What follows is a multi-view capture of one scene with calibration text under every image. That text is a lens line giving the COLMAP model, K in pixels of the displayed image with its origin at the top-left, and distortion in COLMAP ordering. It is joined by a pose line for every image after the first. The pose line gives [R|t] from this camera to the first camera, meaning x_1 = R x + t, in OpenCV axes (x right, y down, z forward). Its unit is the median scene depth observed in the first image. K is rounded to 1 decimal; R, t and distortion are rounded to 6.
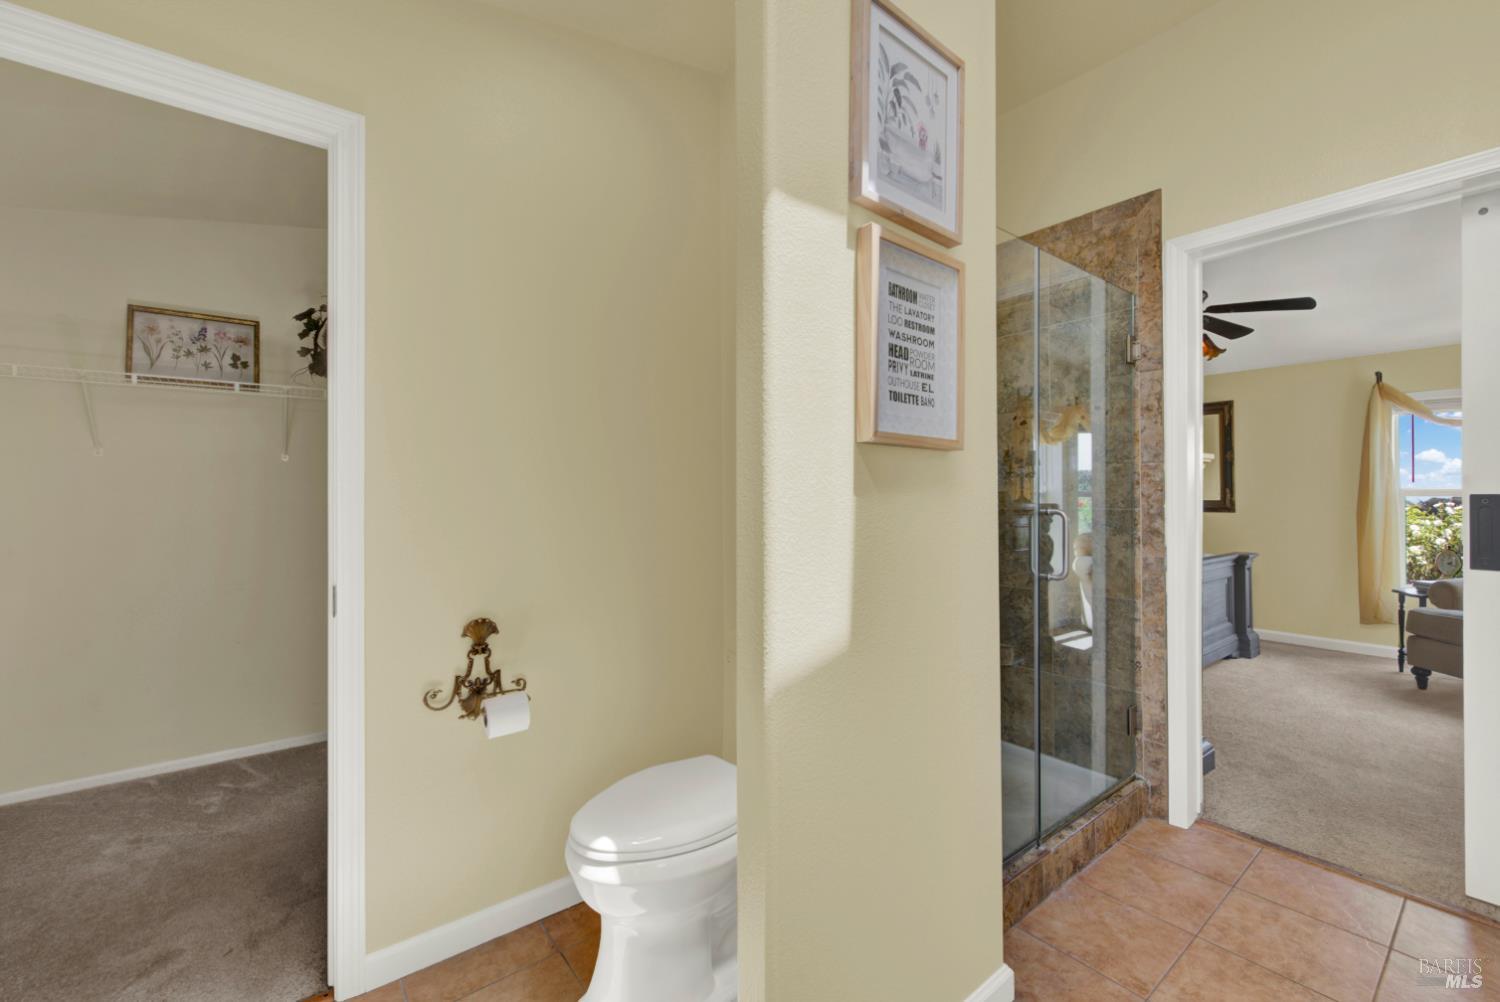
lens RADIAL K [[619.9, 0, 739.4], [0, 619.9, 501.0], [0, 0, 1]] dist [0.000373, -0.001313]
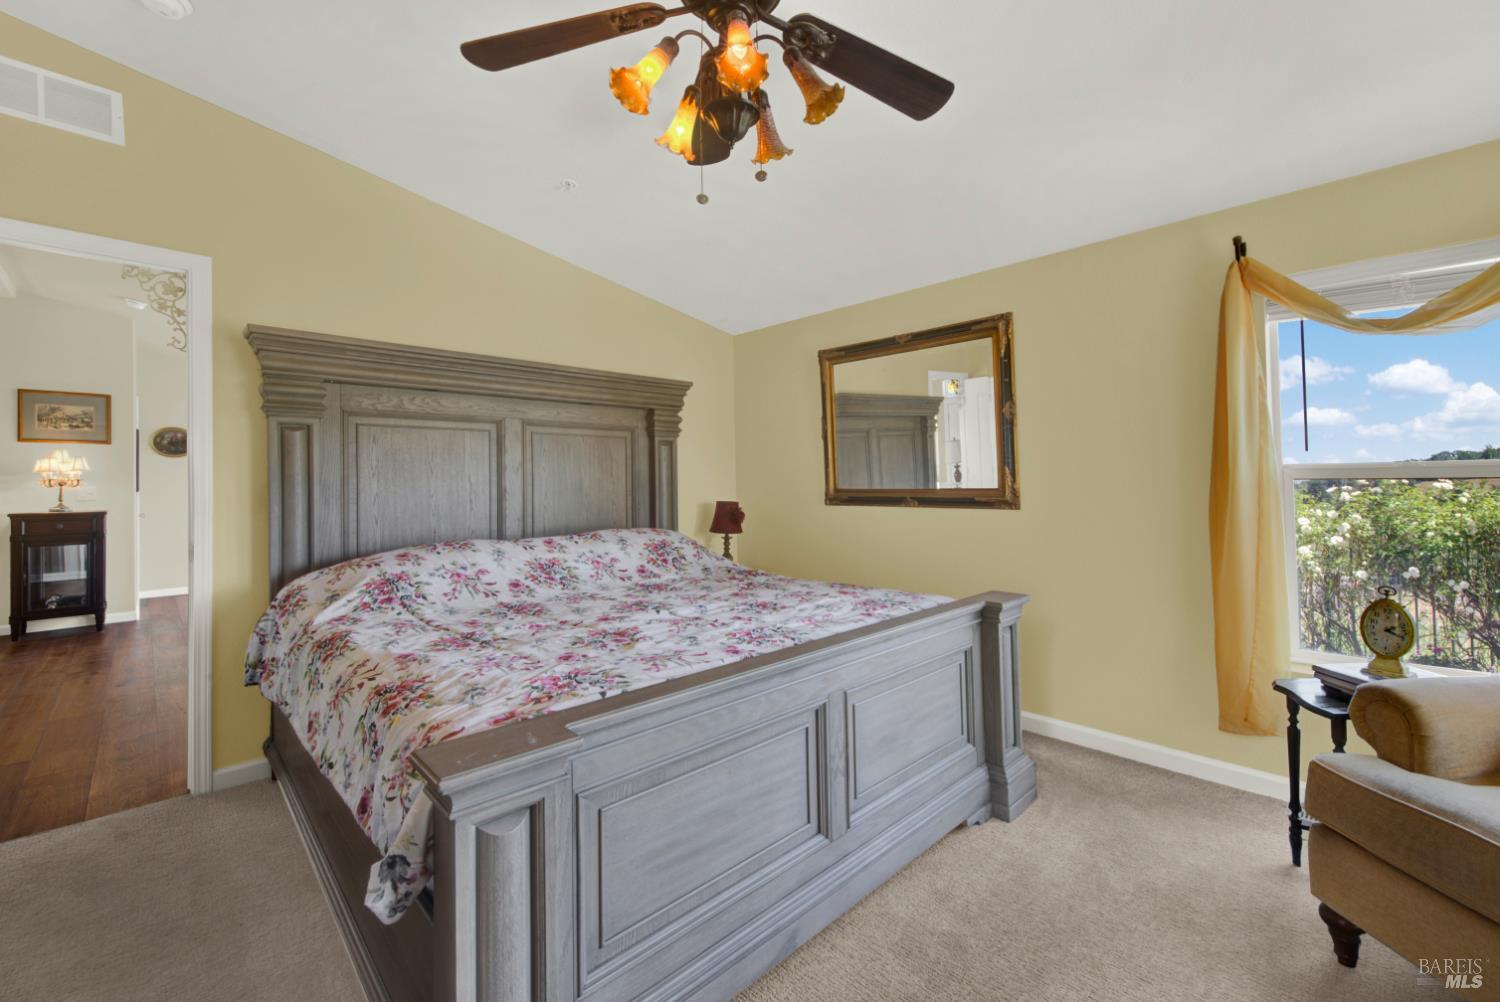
lens RADIAL K [[619.9, 0, 750.4], [0, 619.9, 476.1], [0, 0, 1]] dist [0.000373, -0.001313]
pose [[0.994343, -0.009079, 0.105824, 0.567751], [0.011139, 0.999759, -0.018896, -0.005427], [-0.105627, 0.019968, 0.994205, 0.530753]]
